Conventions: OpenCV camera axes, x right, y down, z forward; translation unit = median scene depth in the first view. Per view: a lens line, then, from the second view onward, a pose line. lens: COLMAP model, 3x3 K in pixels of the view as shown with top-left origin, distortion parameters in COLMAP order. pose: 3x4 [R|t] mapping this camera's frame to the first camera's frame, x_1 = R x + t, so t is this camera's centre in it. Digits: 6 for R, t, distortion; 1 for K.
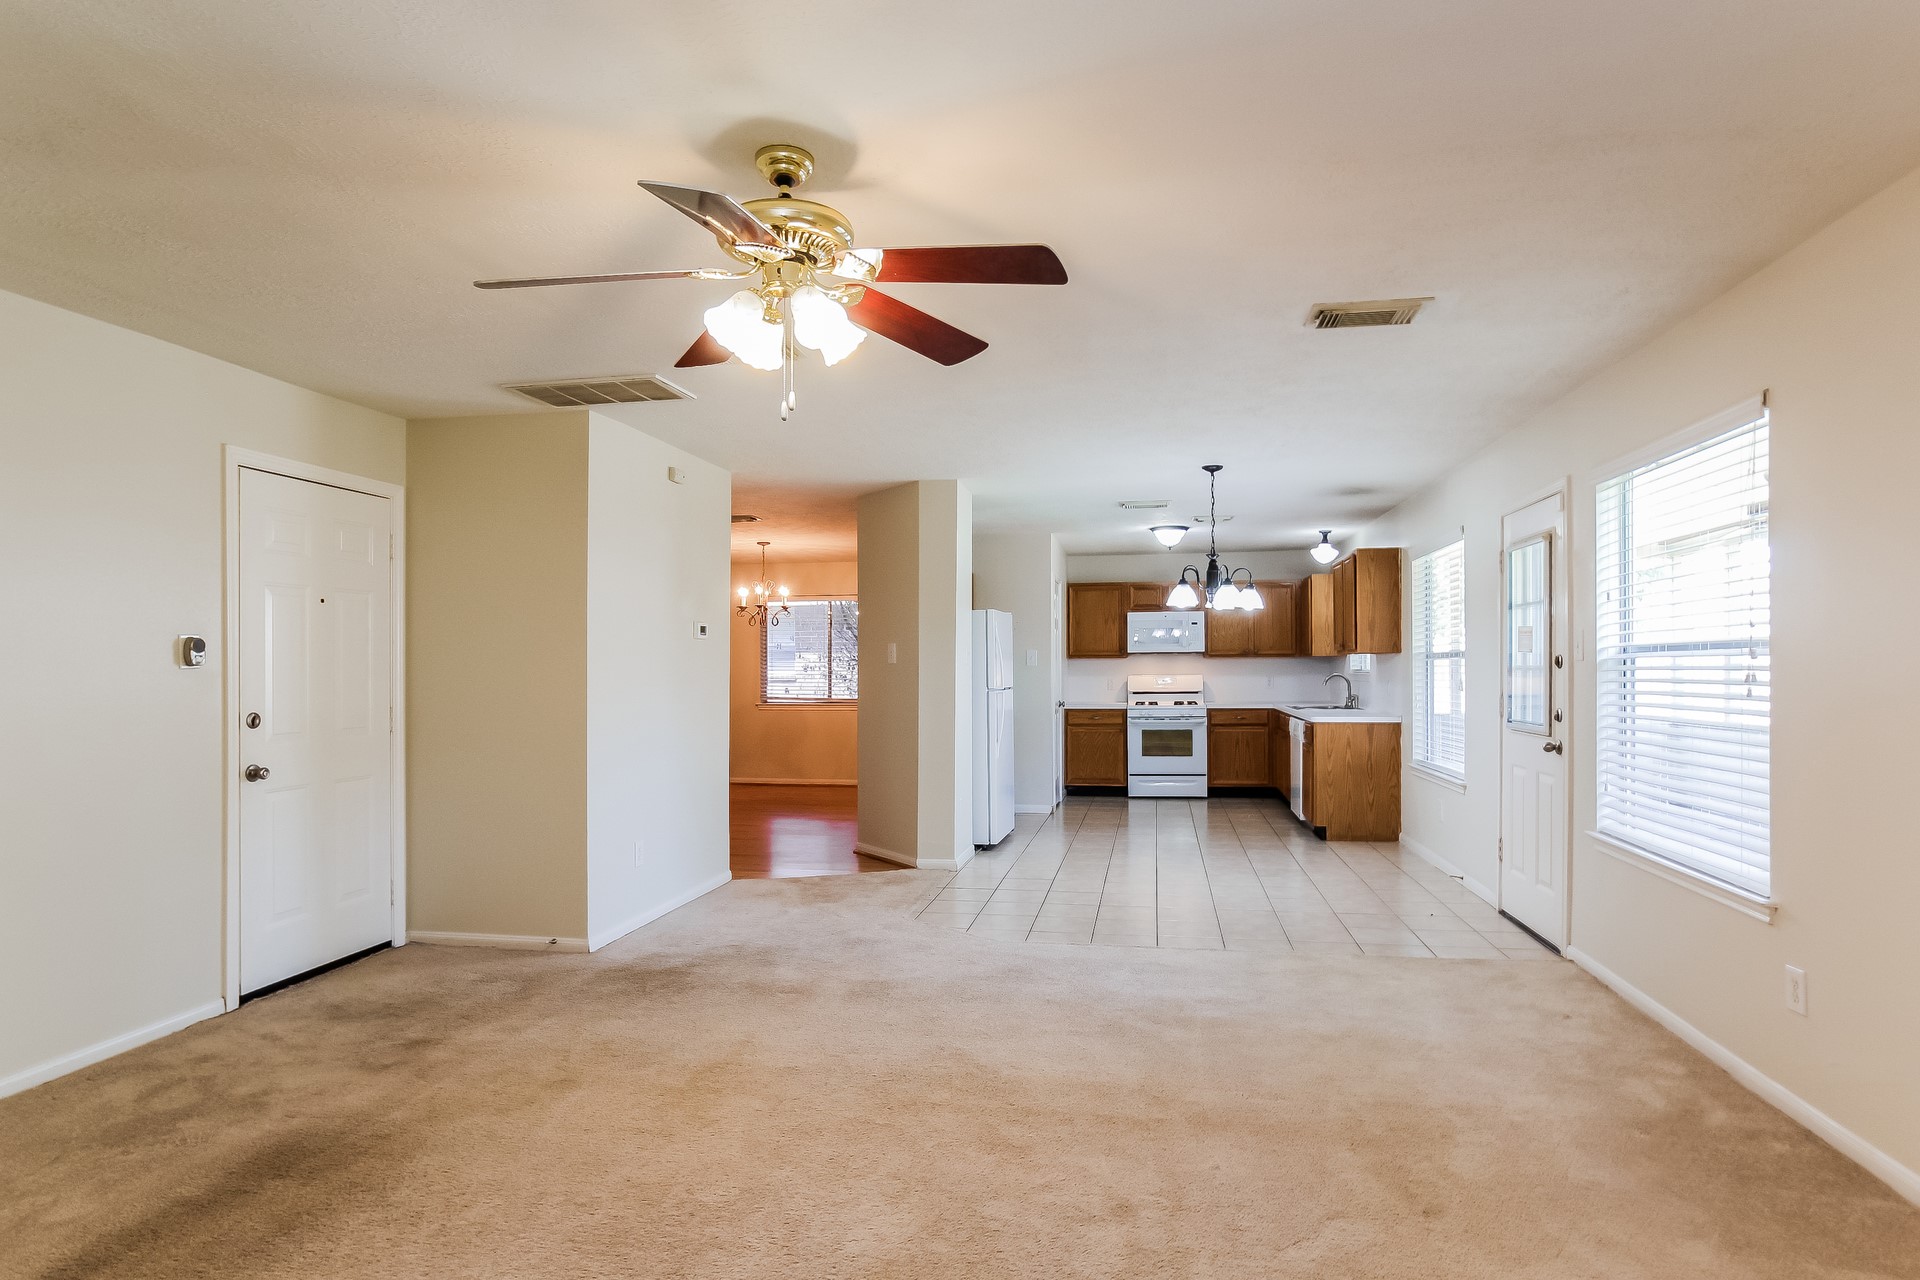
lens RADIAL K [[1053.9, 0, 961.0], [0, 1053.9, 654.1], [0, 0, 1]] dist [-0.038951, 0.000470]
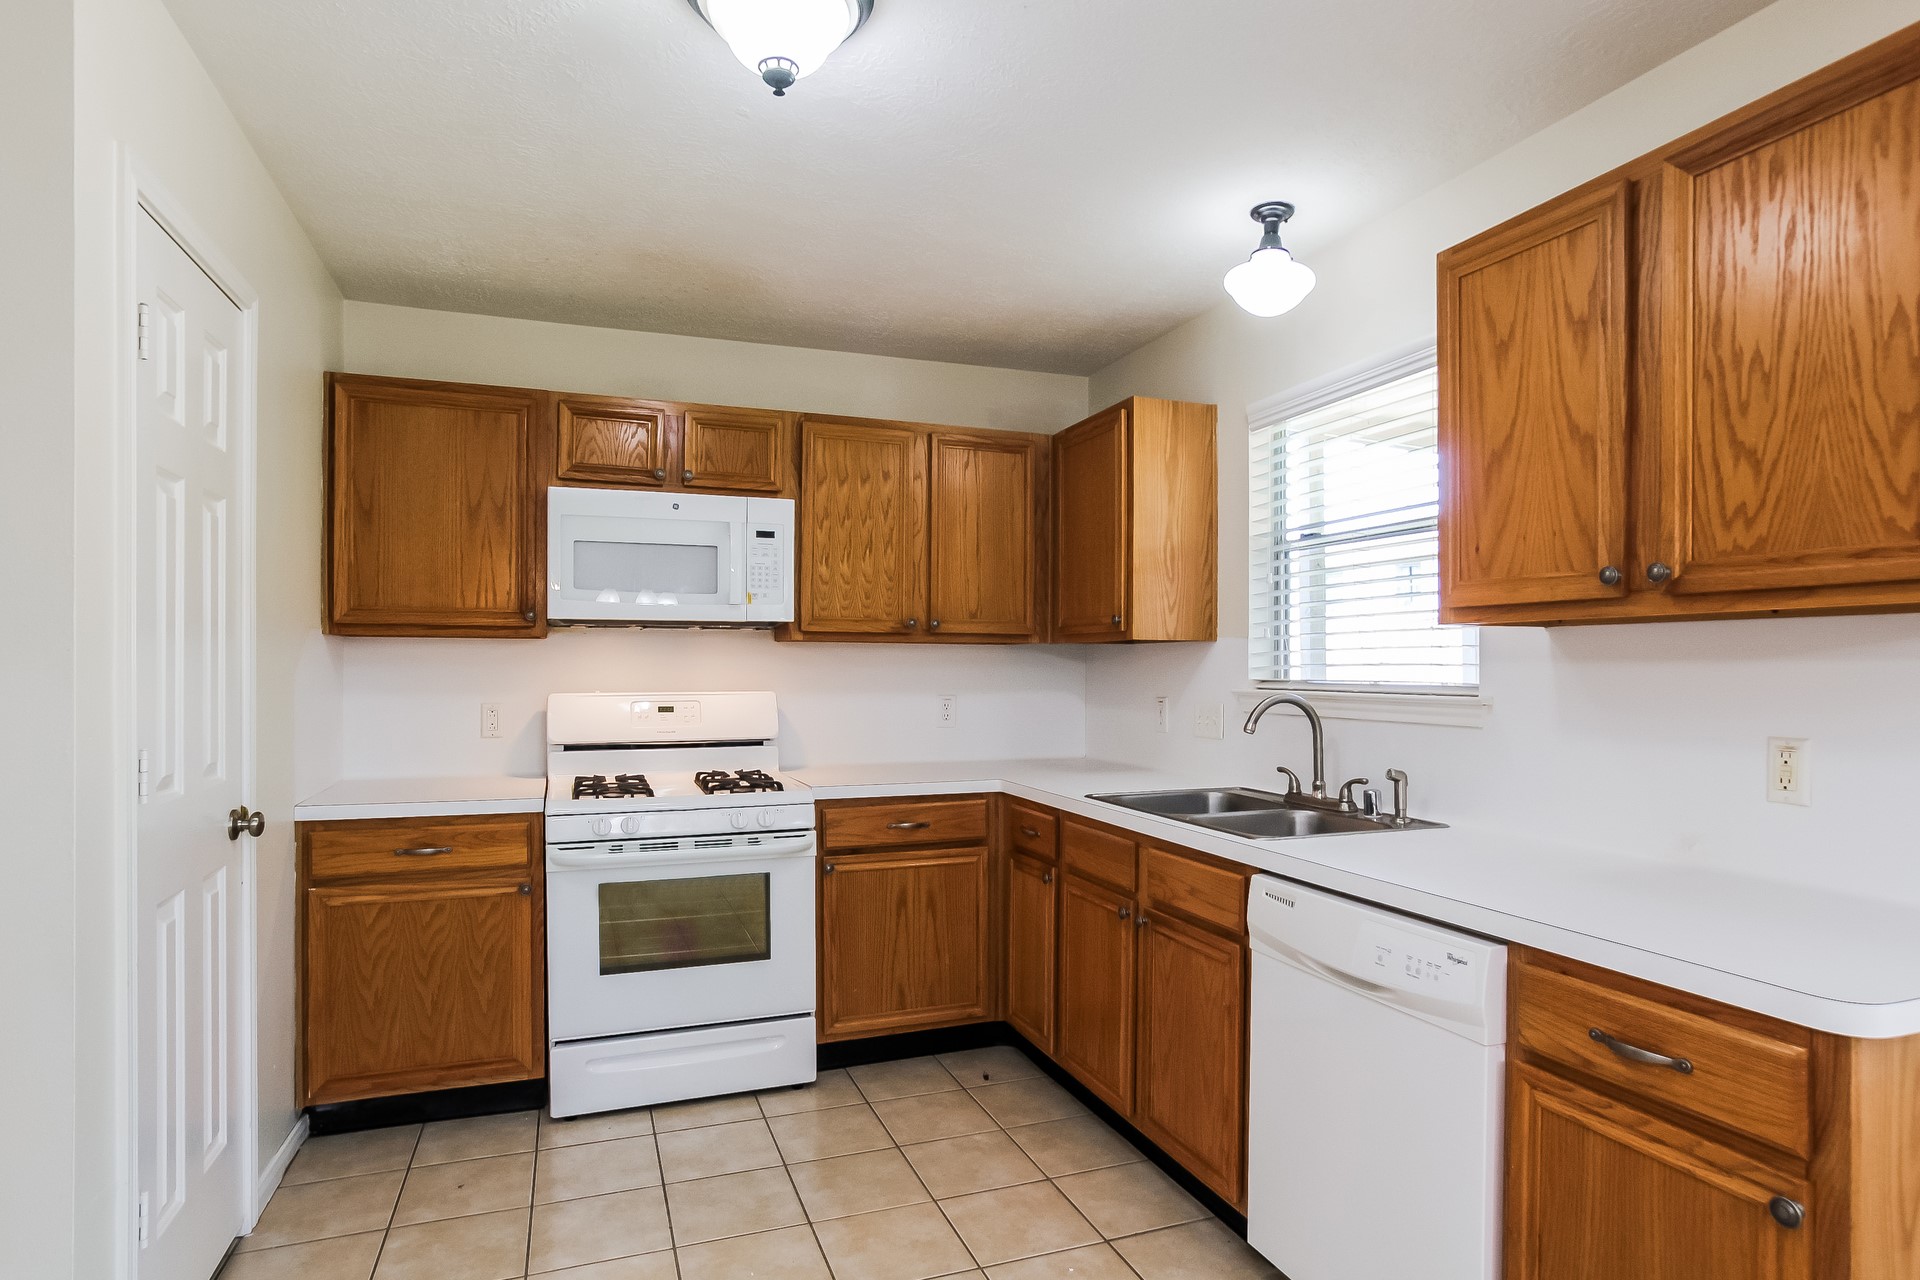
lens RADIAL K [[1053.9, 0, 980.9], [0, 1053.9, 670.9], [0, 0, 1]] dist [-0.038951, 0.000470]
pose [[0.852292, 0.002397, 0.523060, 0.110221], [-0.010057, 0.999880, 0.011805, 0.008352], [-0.522969, -0.015322, 0.852214, 0.697261]]
